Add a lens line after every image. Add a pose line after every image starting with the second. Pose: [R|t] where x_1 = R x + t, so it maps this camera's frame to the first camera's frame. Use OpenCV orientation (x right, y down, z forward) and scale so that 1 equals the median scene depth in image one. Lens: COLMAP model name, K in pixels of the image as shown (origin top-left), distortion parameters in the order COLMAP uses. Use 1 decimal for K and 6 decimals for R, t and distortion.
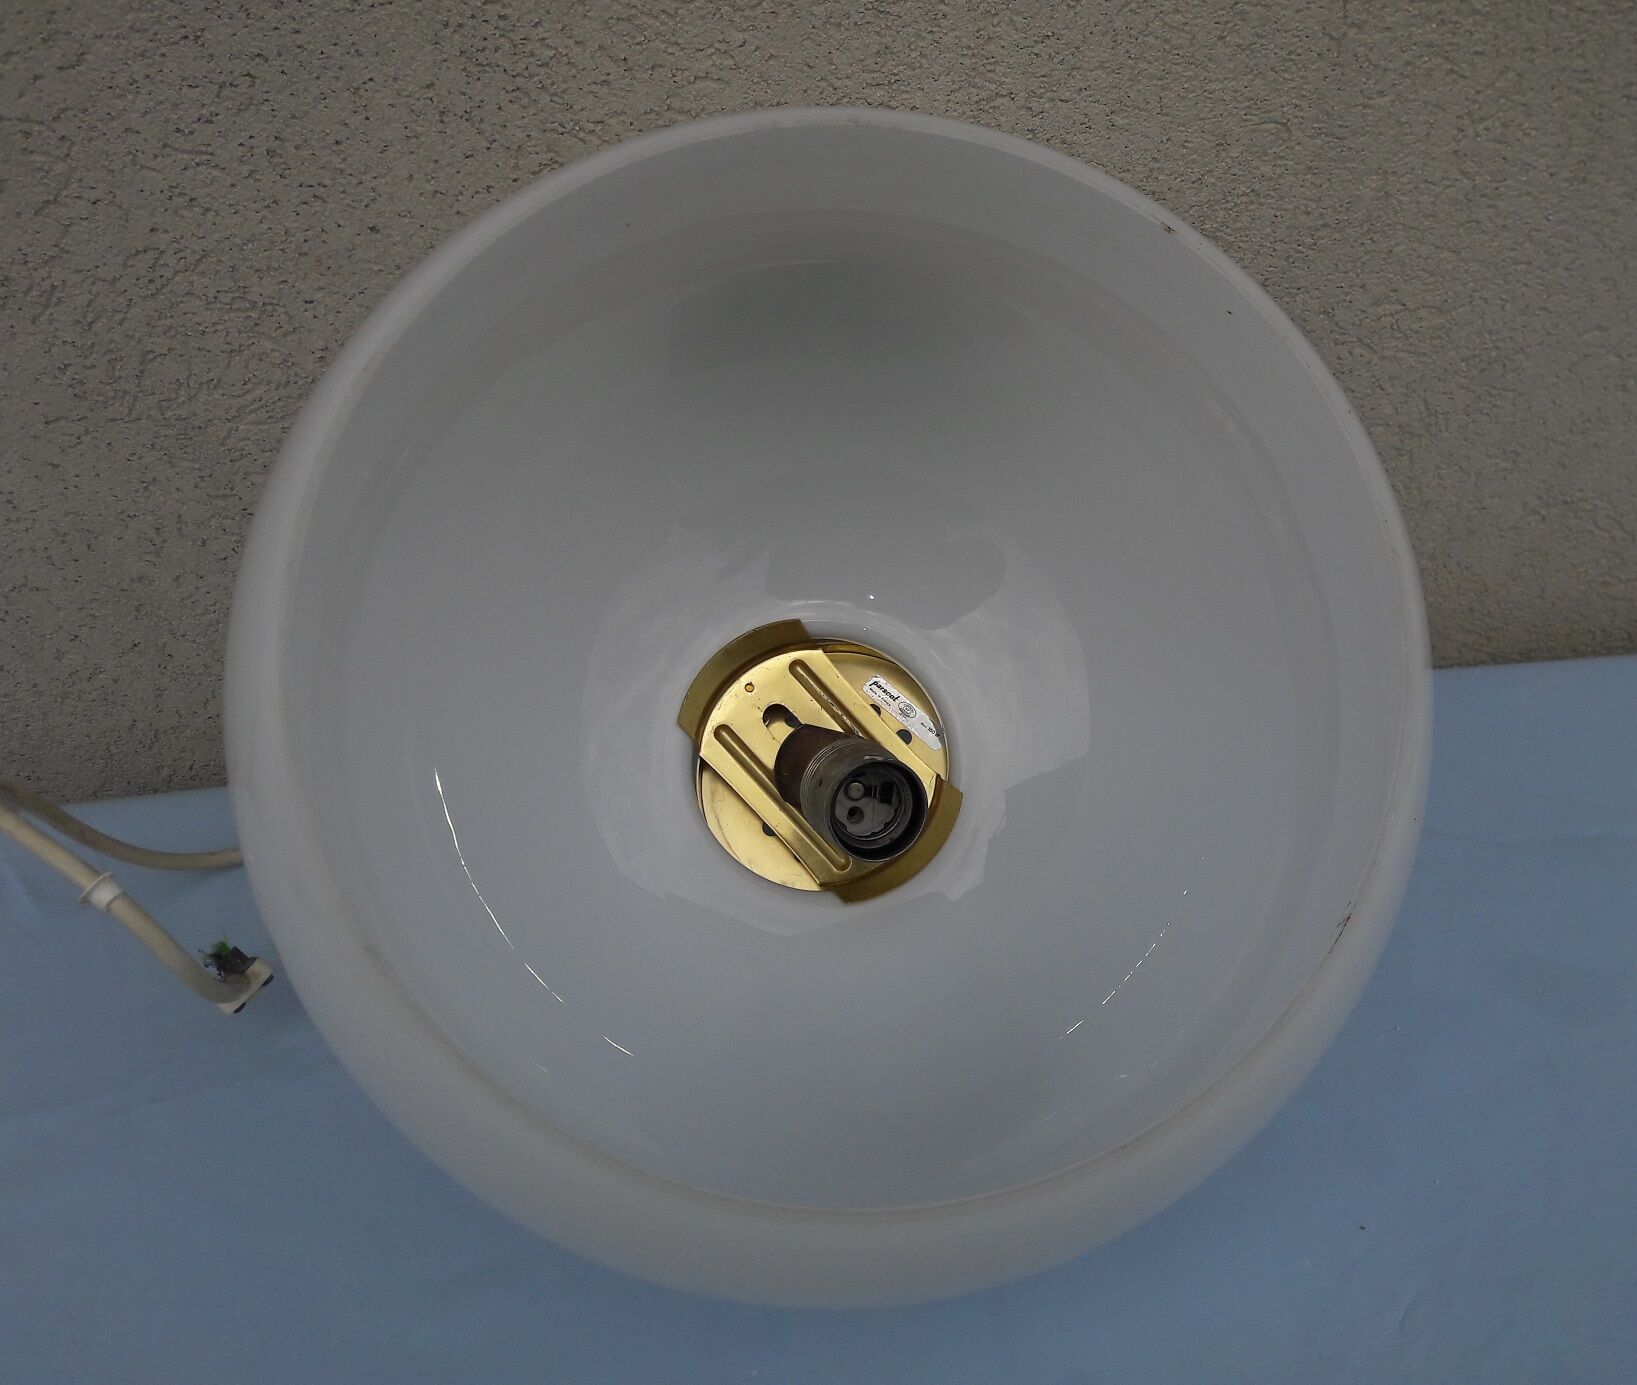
lens RADIAL K [[1516.5, 0, 824.3], [0, 1516.5, 696.3], [0, 0, 1]] dist [-0.003537, 0.000000]
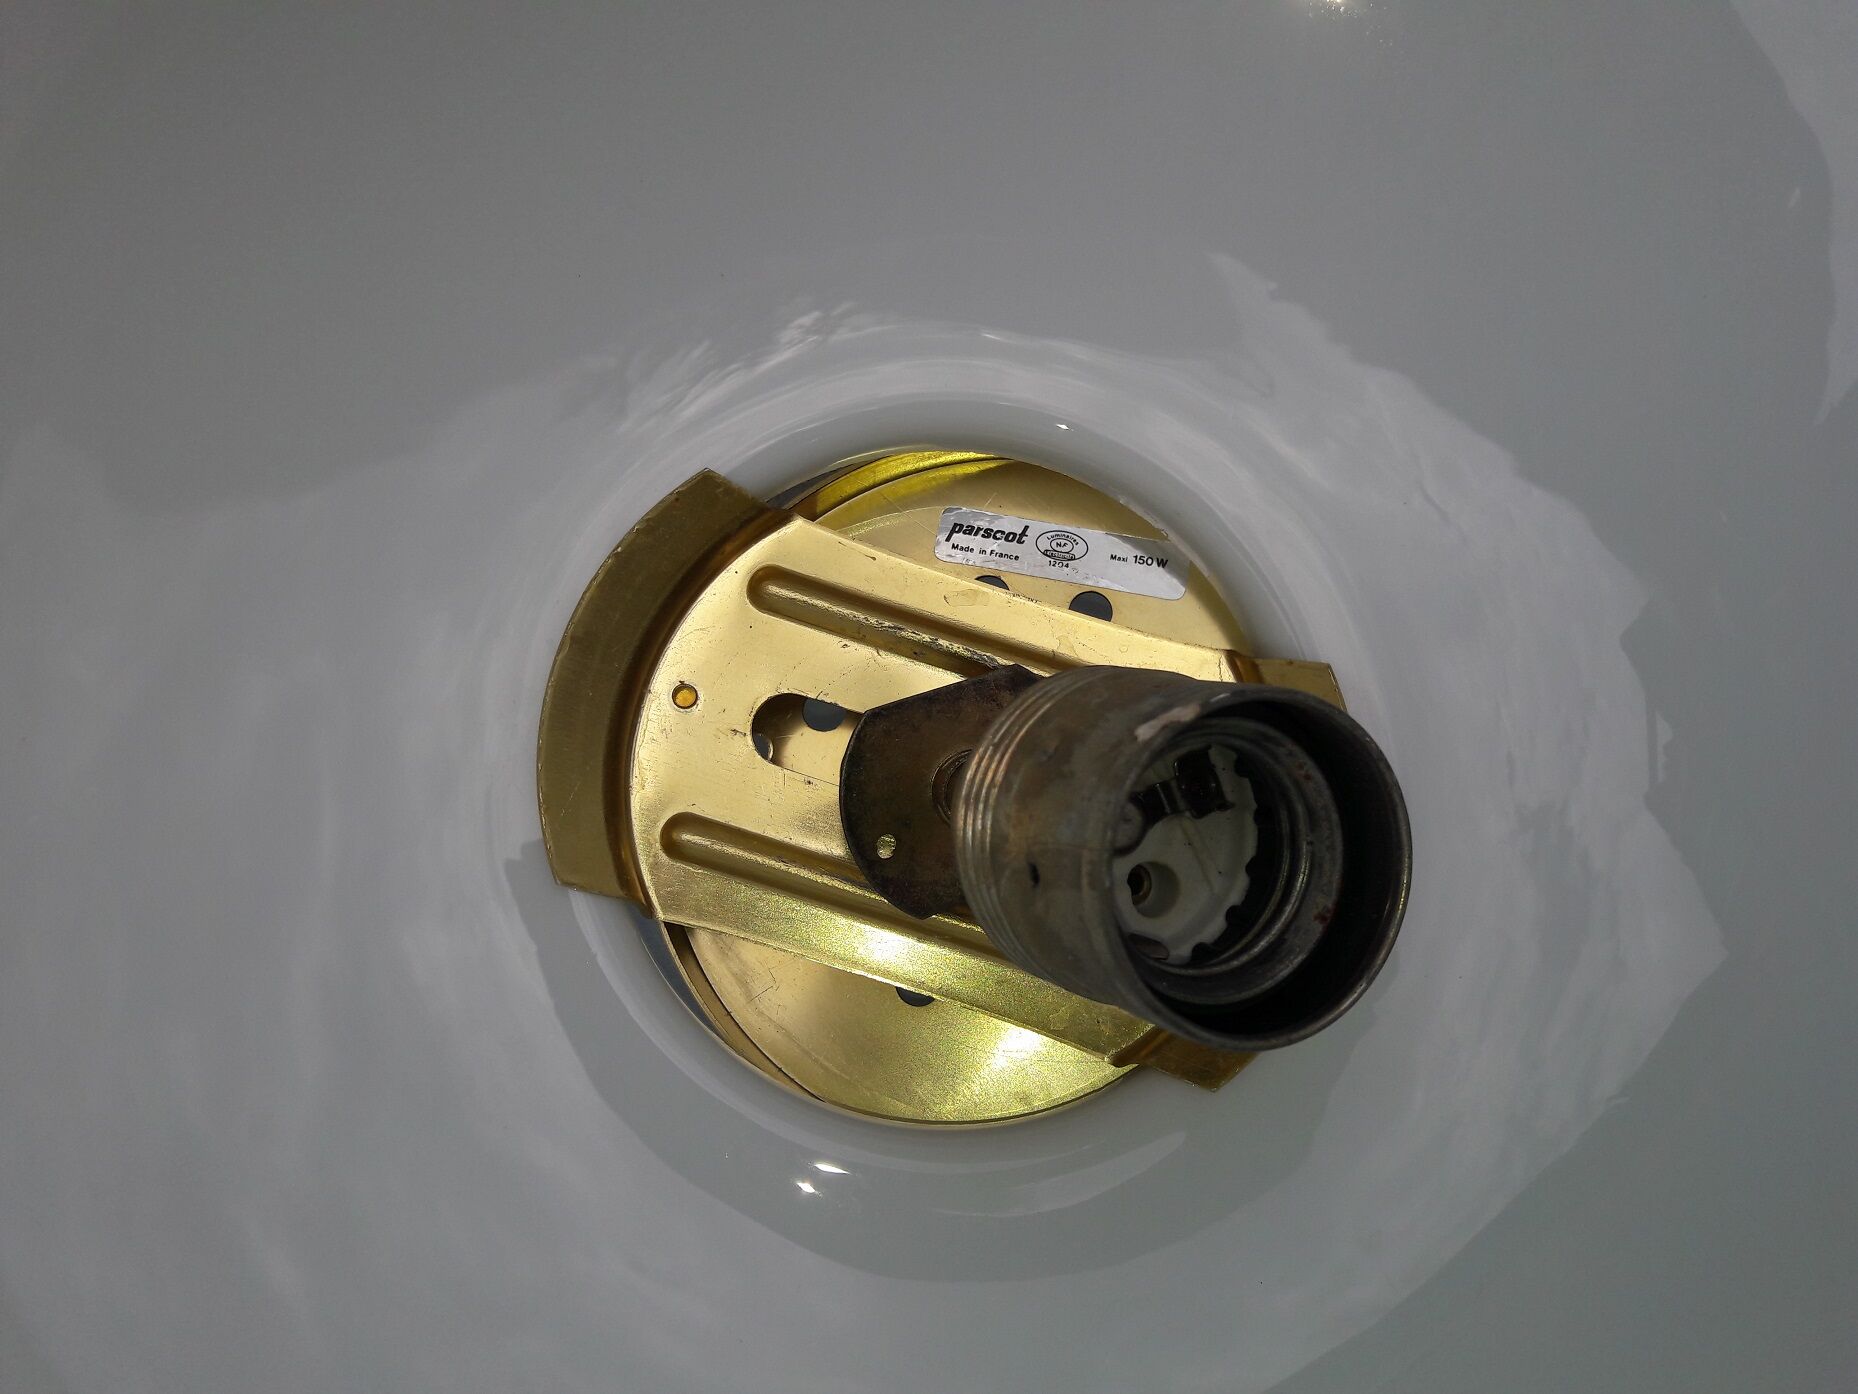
lens RADIAL K [[1528.6, 0, 931.6], [0, 1528.6, 698.7], [0, 0, 1]] dist [-0.046136, -0.006675]
pose [[0.864877, -0.498428, 0.059644, -0.020861], [0.491563, 0.865007, 0.100637, -0.015137], [-0.101753, -0.057719, 0.993134, 0.680552]]
